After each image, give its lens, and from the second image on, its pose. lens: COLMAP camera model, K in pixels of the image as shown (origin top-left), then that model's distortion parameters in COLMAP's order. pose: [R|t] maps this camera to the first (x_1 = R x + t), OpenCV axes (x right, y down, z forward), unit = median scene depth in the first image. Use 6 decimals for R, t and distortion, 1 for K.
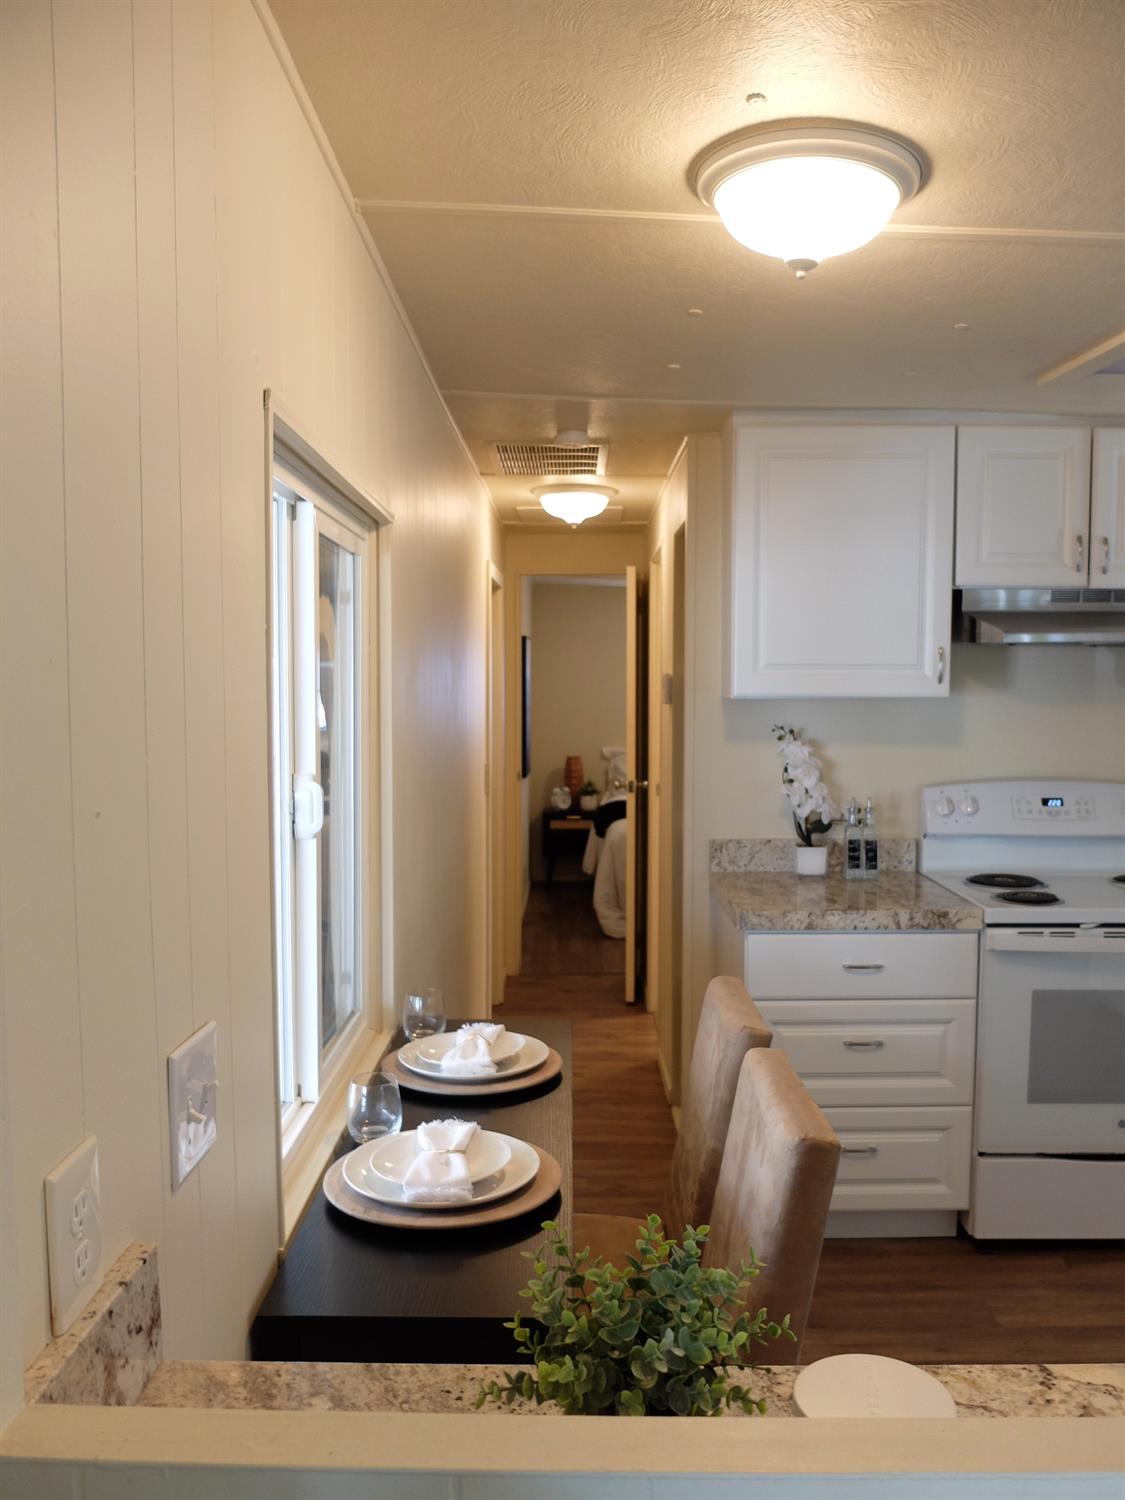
lens RADIAL K [[1205.1, 0, 553.1], [0, 1205.1, 764.5], [0, 0, 1]] dist [-0.066631, 0.049485]
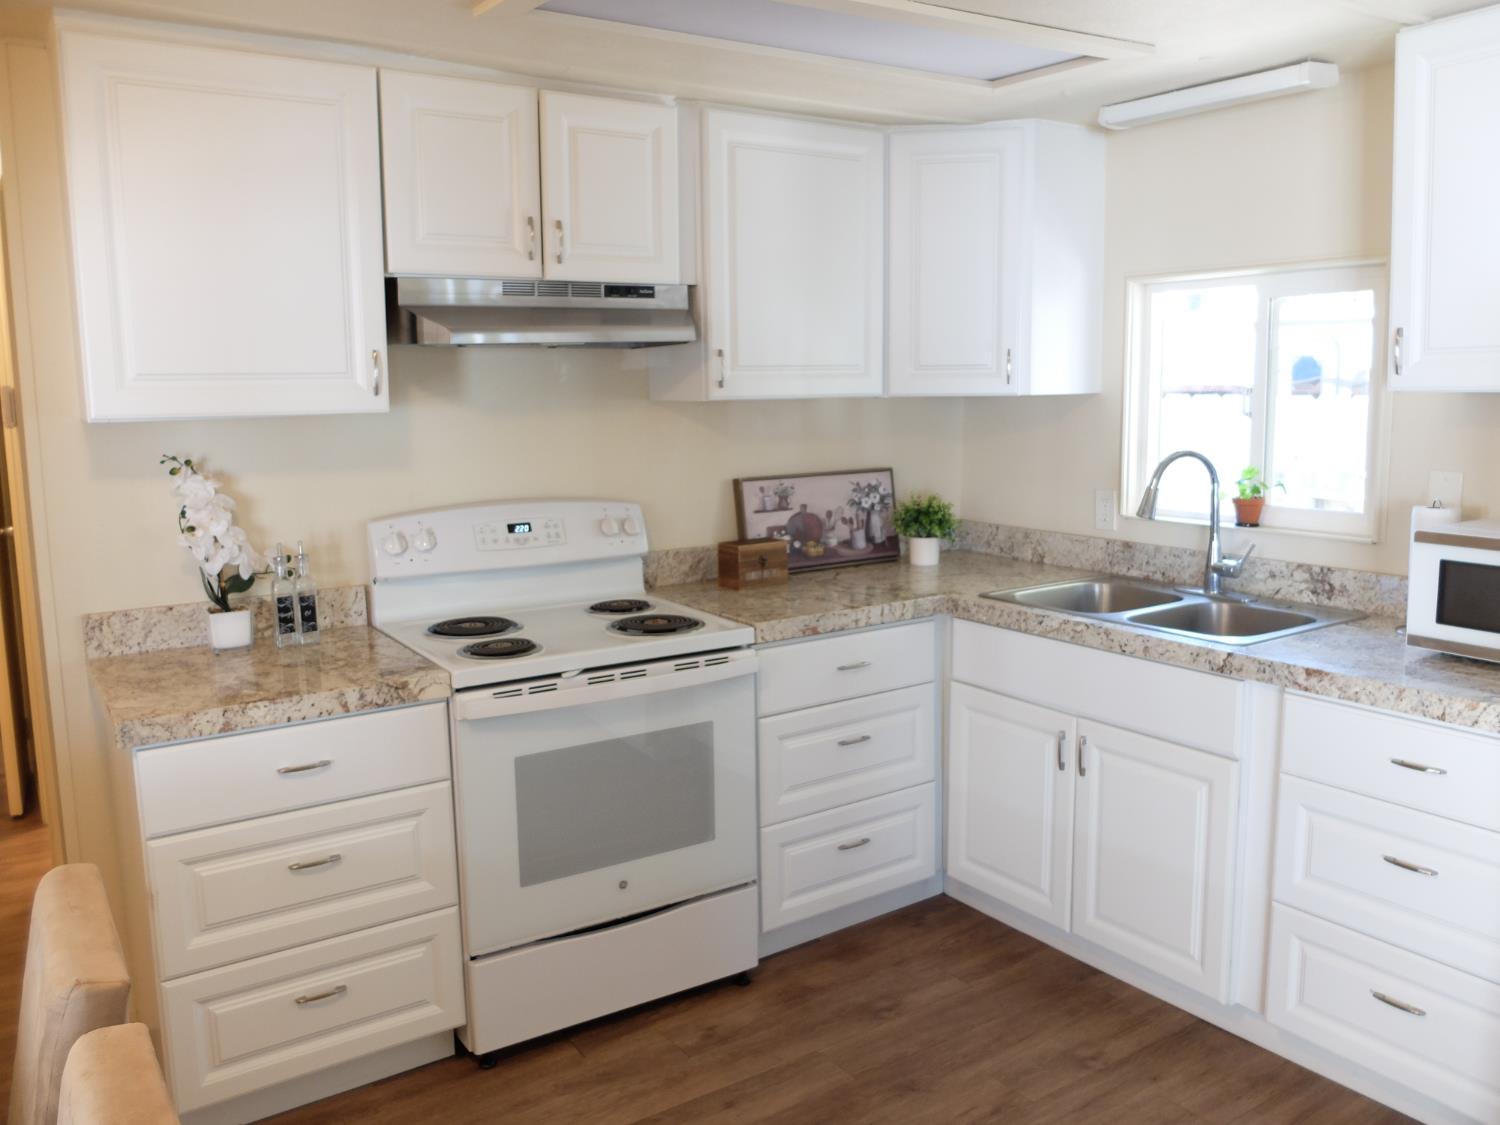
lens RADIAL K [[1205.1, 0, 779.0], [0, 1205.1, 548.2], [0, 0, 1]] dist [-0.066631, 0.049485]
pose [[0.815299, -0.091078, 0.571832, 0.074934], [0.051684, 0.995057, 0.084798, -0.019592], [-0.576729, -0.039581, 0.815976, 0.185835]]
